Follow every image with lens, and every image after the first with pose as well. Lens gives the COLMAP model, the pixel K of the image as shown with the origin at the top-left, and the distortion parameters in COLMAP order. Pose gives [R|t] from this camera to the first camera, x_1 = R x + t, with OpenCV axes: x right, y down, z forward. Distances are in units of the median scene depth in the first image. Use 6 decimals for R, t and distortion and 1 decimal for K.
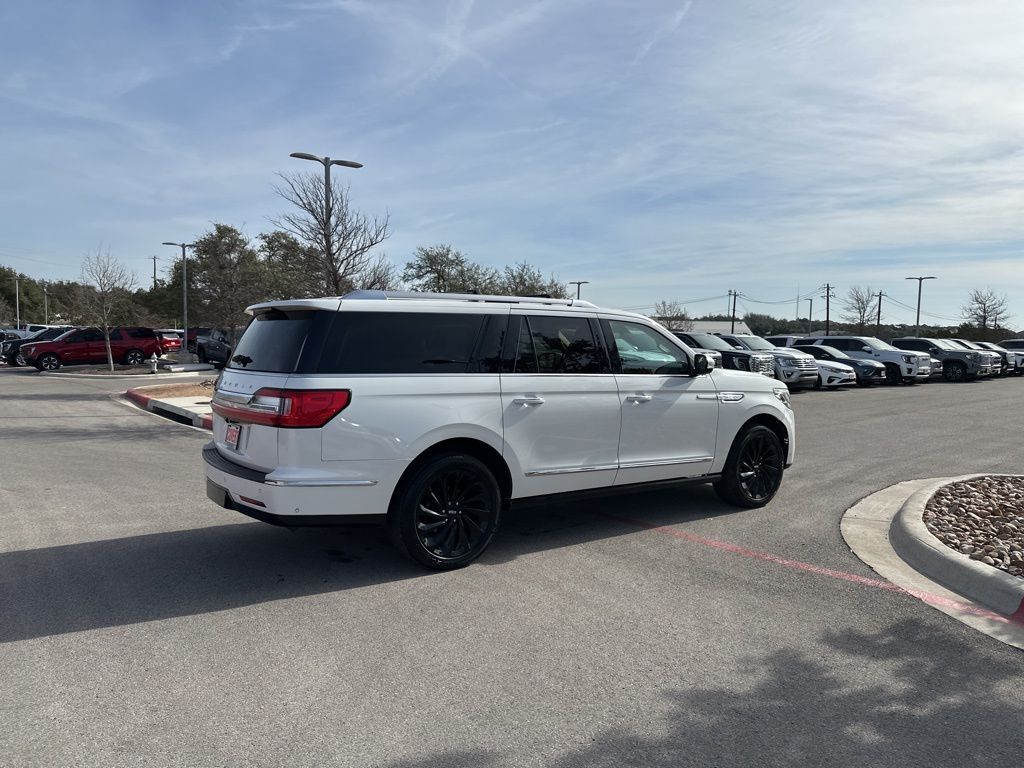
lens RADIAL K [[714.1, 0, 512.0], [0, 714.1, 384.0], [0, 0, 1]] dist [0.071306, -0.092746]
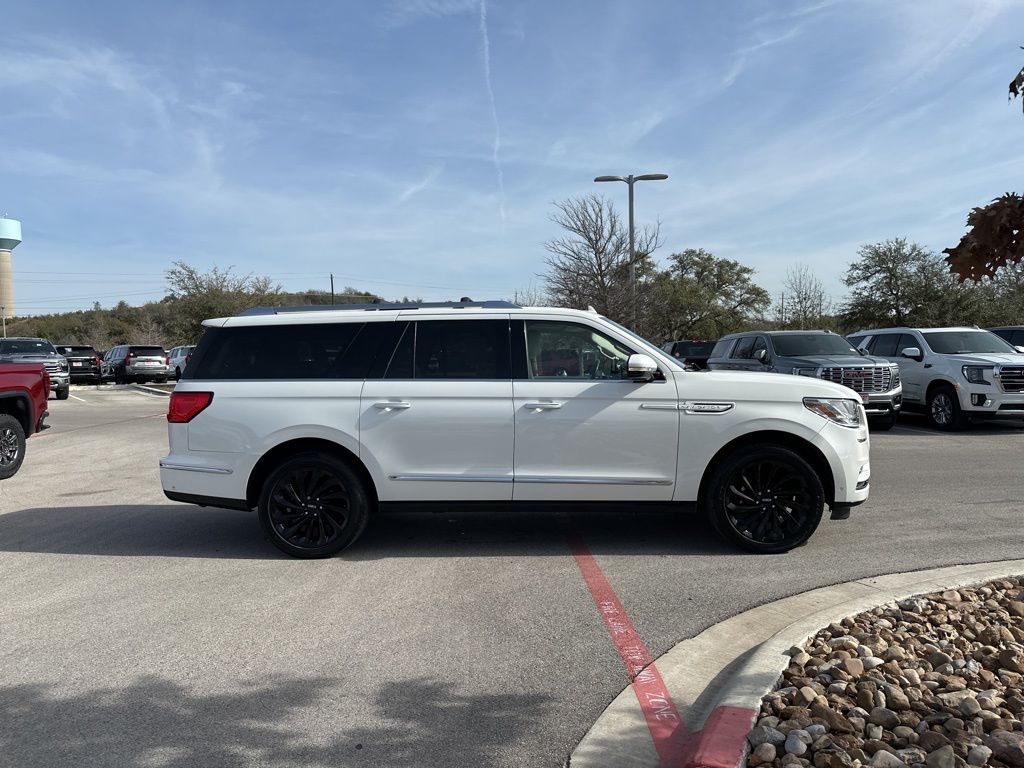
lens RADIAL K [[721.1, 0, 496.7], [0, 721.1, 382.5], [0, 0, 1]] dist [0.073941, -0.078422]
pose [[0.778426, -0.010073, -0.627656, 0.756963], [-0.006803, 0.999677, -0.024480, 0.014674], [0.627700, 0.023326, 0.778106, 0.285621]]
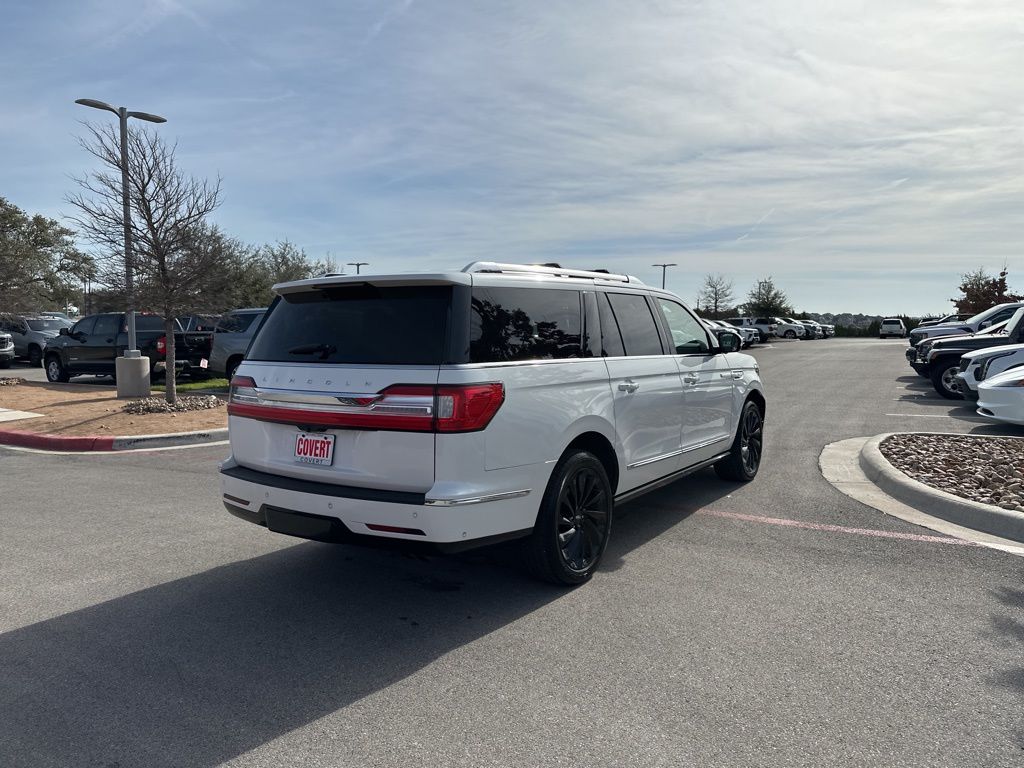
lens RADIAL K [[714.1, 0, 512.0], [0, 714.1, 384.0], [0, 0, 1]] dist [0.071306, -0.092746]
pose [[0.941239, -0.044493, 0.334797, -0.405193], [0.036976, 0.998901, 0.028796, -0.010740], [-0.335711, -0.014724, 0.941850, 0.187245]]
